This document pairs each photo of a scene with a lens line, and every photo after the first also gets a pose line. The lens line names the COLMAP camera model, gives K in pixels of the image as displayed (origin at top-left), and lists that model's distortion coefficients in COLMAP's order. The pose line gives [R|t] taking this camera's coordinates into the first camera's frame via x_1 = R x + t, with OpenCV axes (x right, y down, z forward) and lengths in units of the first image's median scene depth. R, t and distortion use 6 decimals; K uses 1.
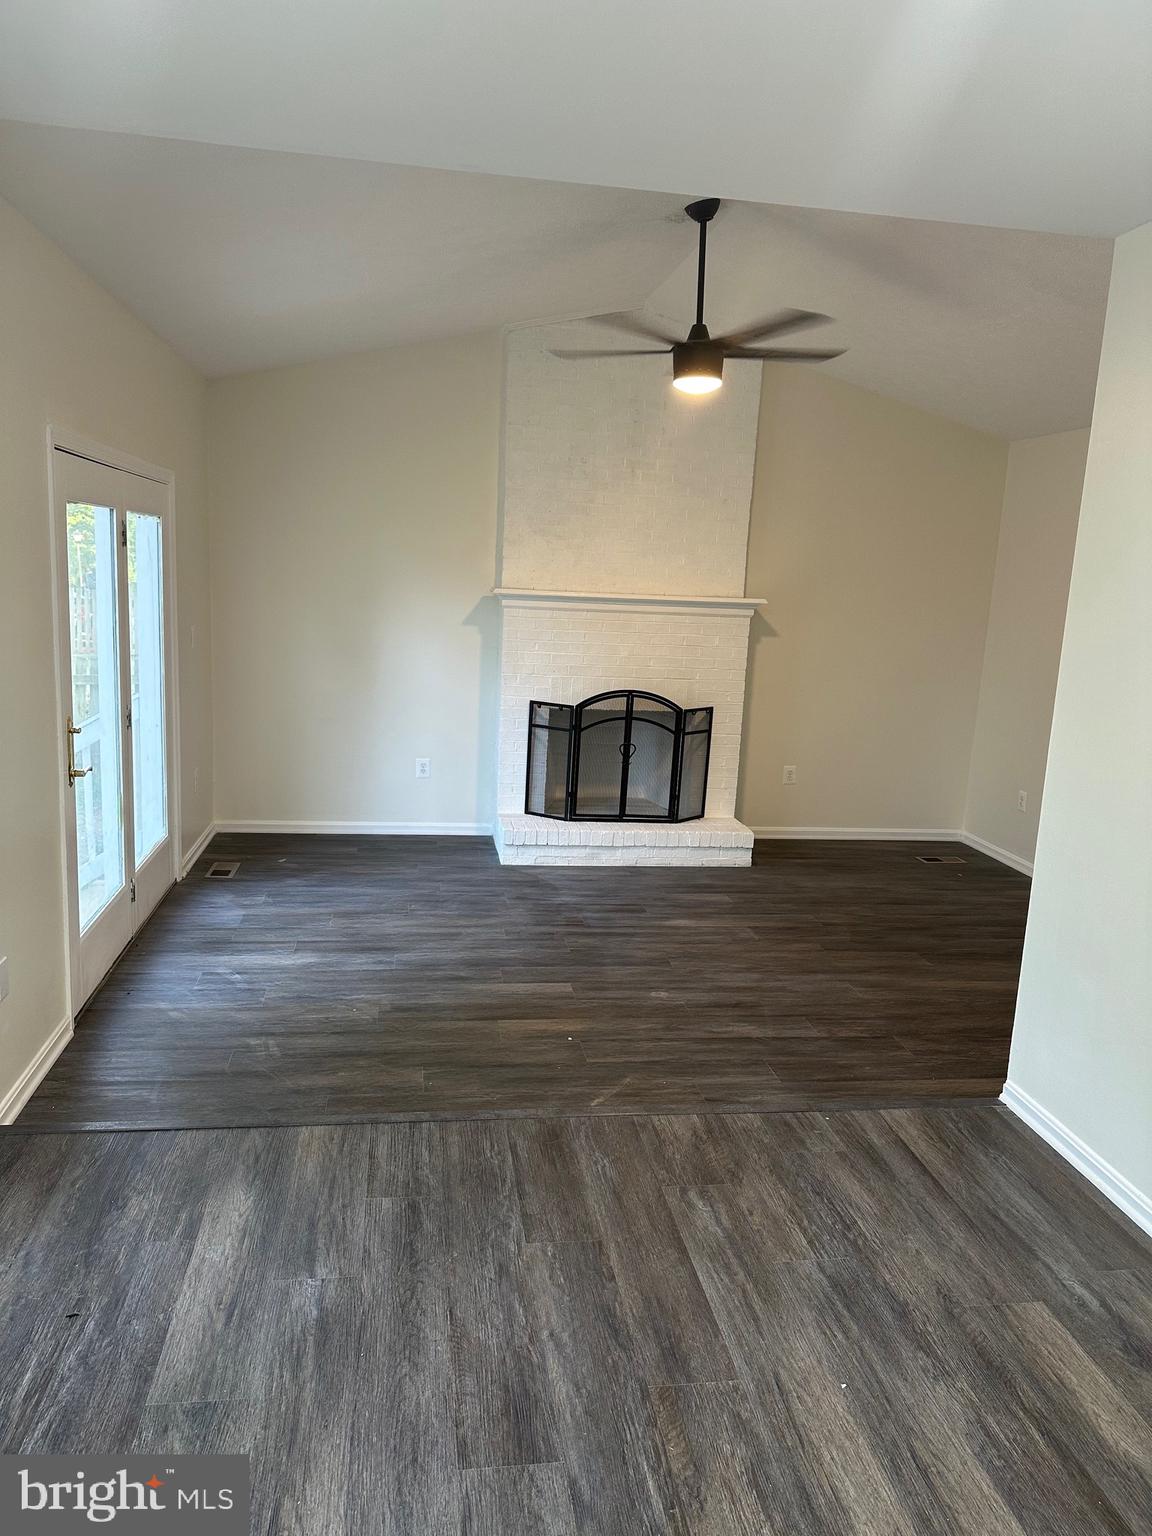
lens RADIAL K [[1077.0, 0, 574.7], [0, 1077.0, 766.7], [0, 0, 1]] dist [0.040094, -0.012159]
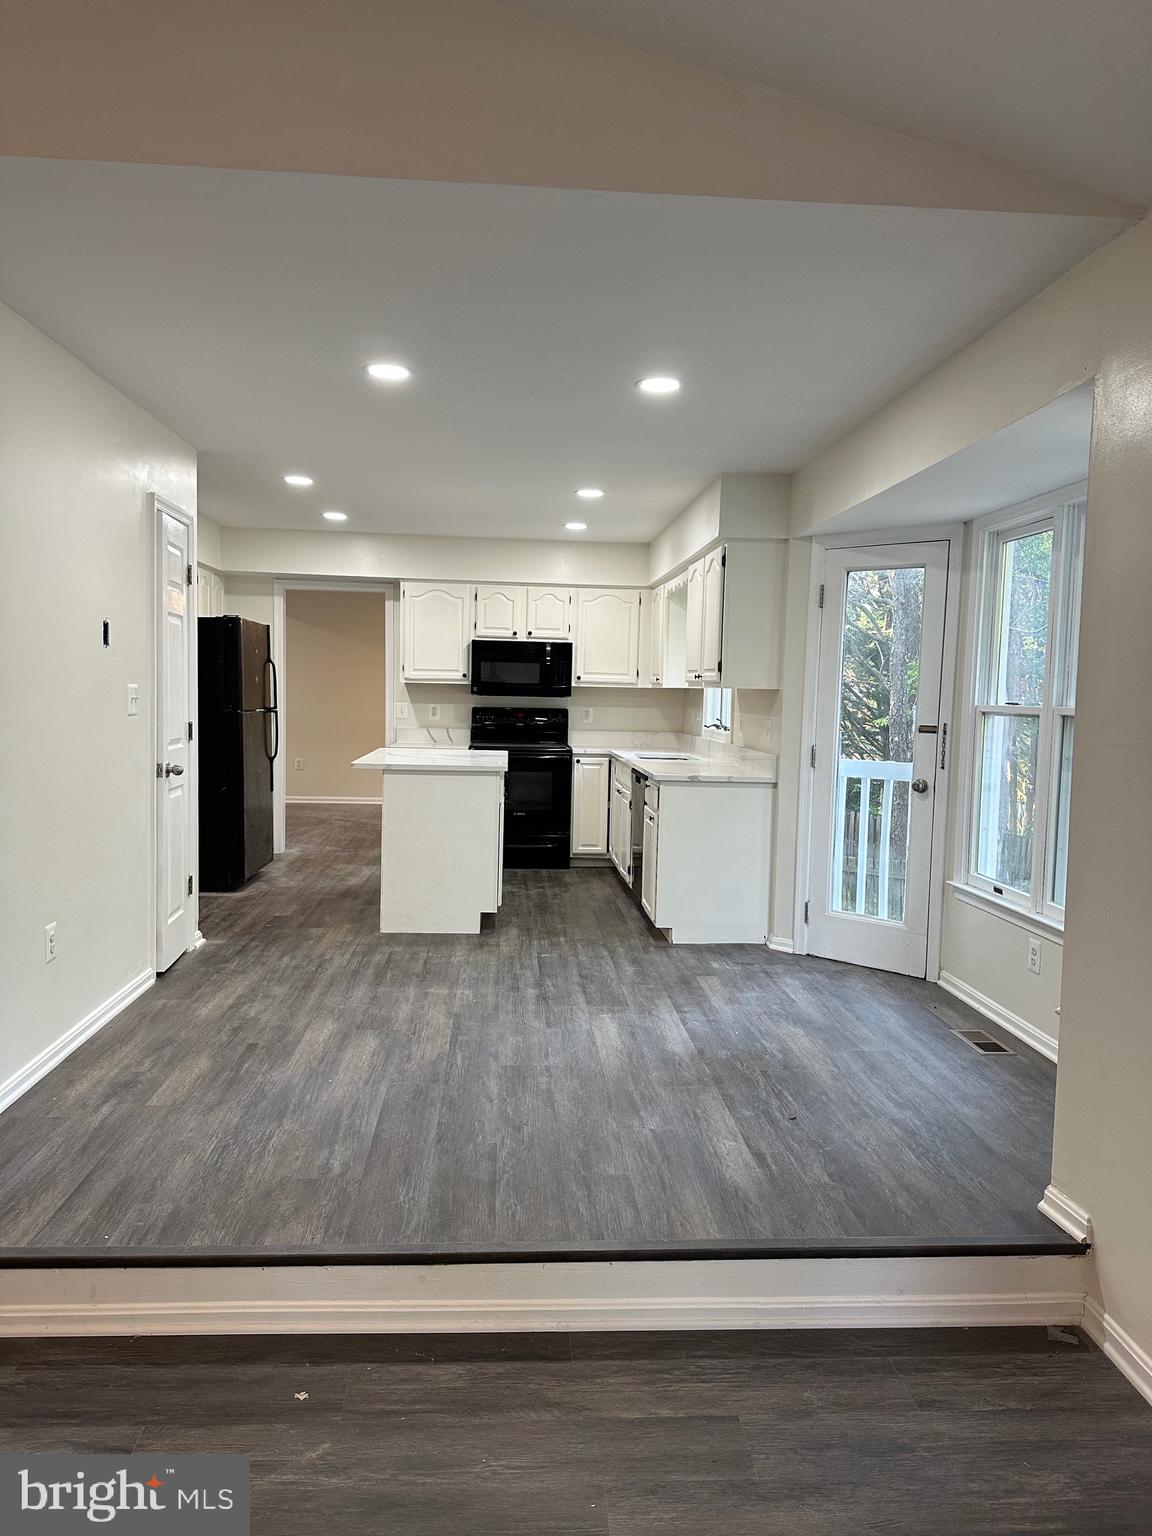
lens RADIAL K [[1077.0, 0, 574.6], [0, 1077.0, 774.2], [0, 0, 1]] dist [0.040094, -0.012159]
pose [[-0.993824, -0.077150, 0.079766, -0.207442], [-0.053572, 0.963037, 0.263987, -0.327654], [-0.097185, 0.258083, -0.961222, 2.139432]]
